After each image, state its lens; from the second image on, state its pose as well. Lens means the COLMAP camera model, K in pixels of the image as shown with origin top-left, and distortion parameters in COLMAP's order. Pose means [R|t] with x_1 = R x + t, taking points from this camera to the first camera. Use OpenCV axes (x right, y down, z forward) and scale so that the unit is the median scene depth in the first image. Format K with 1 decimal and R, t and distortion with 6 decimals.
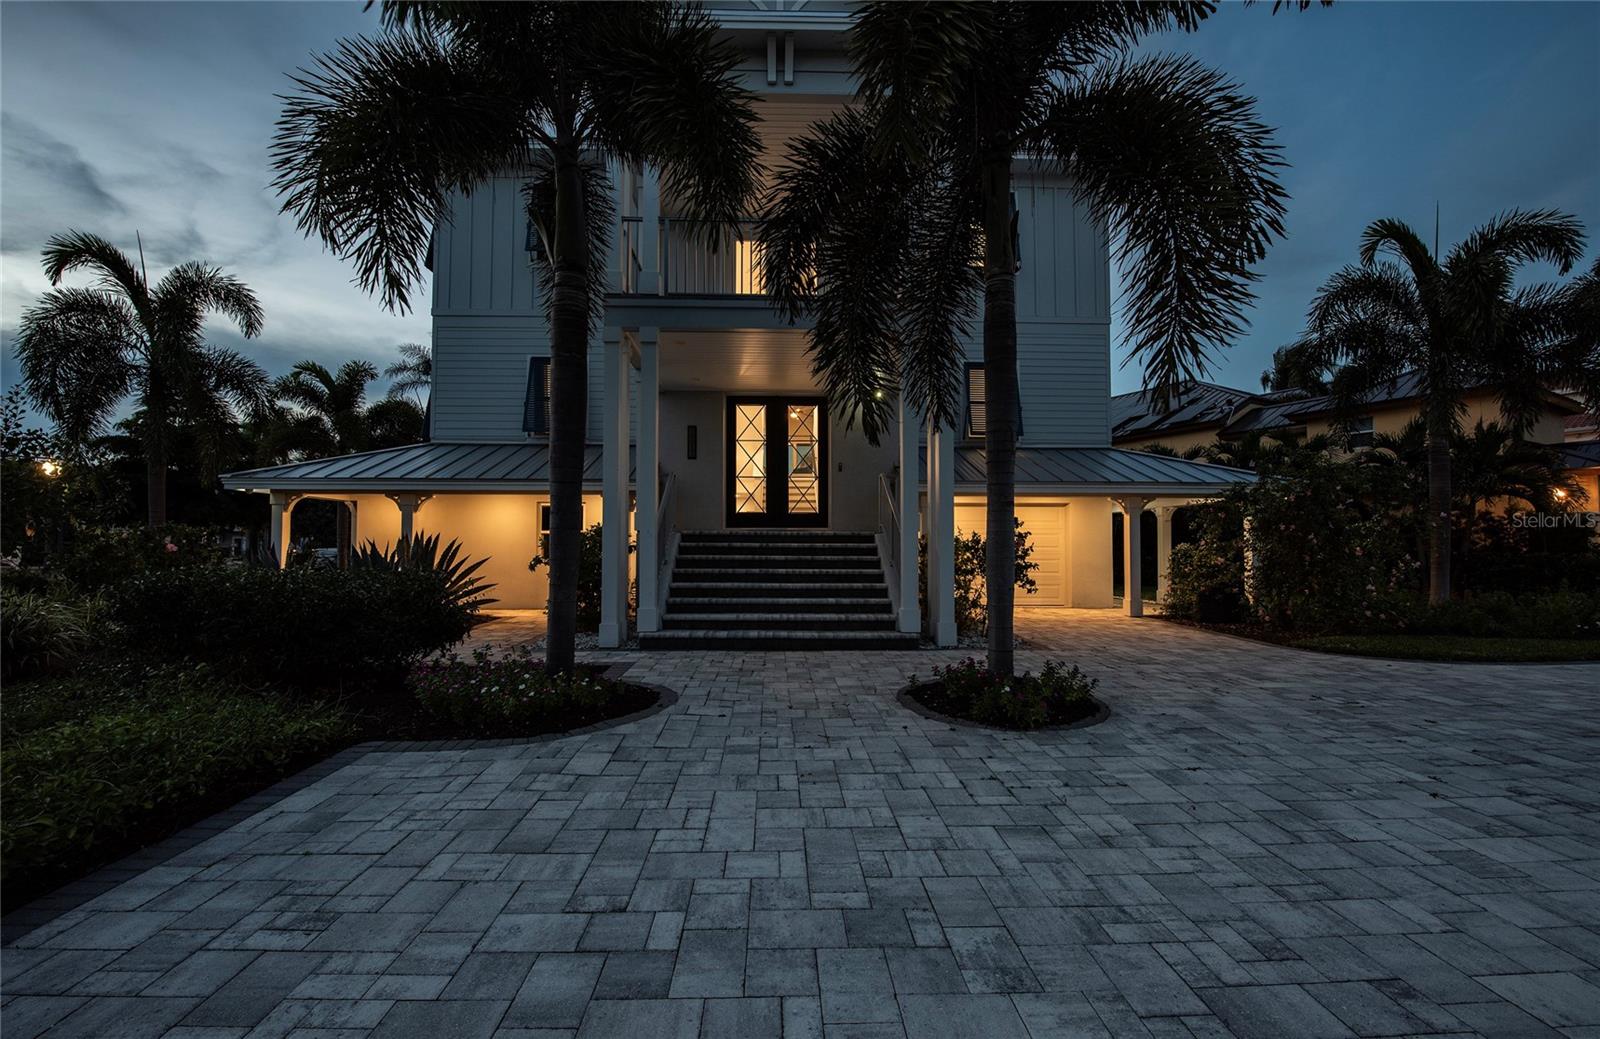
lens RADIAL K [[635.2, 0, 779.5], [0, 635.2, 519.5], [0, 0, 1]] dist [-0.000869, -0.000138]
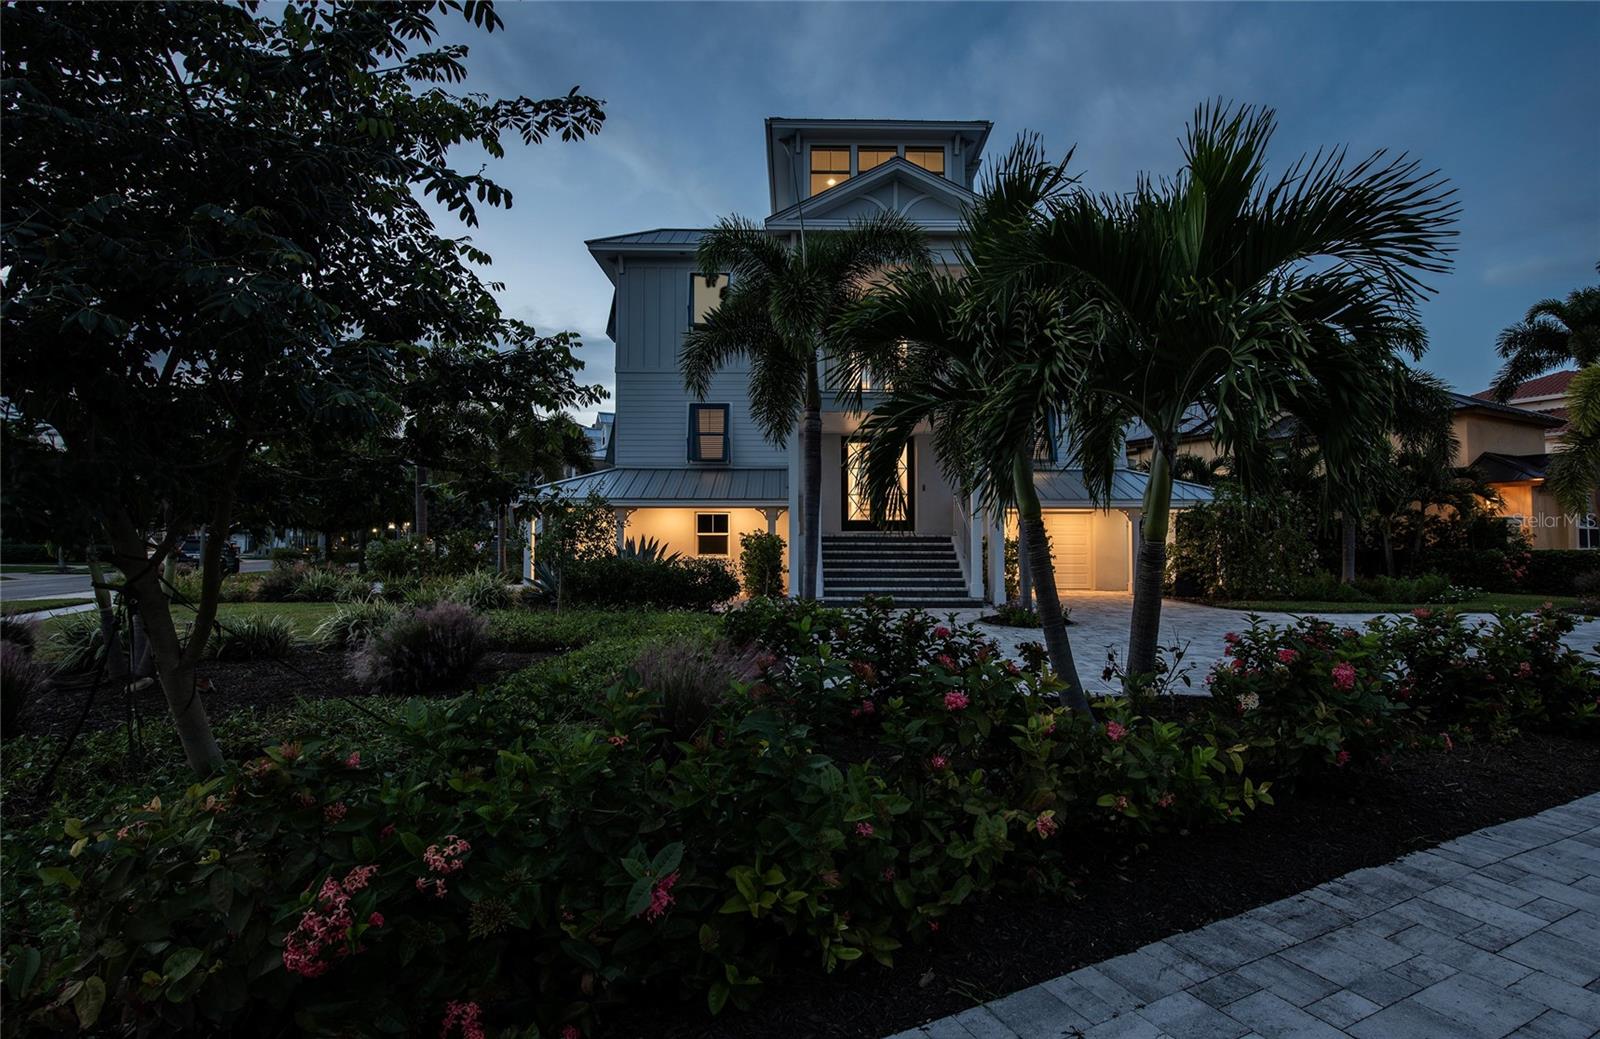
lens RADIAL K [[770.3, 0, 800.0], [0, 770.3, 519.5], [0, 0, 1]] dist [0.000181, 0.000142]
pose [[0.999997, -0.001856, -0.001418, -0.202321], [0.001871, 0.999942, 0.010575, -0.036517], [0.001399, -0.010577, 0.999943, -0.801346]]
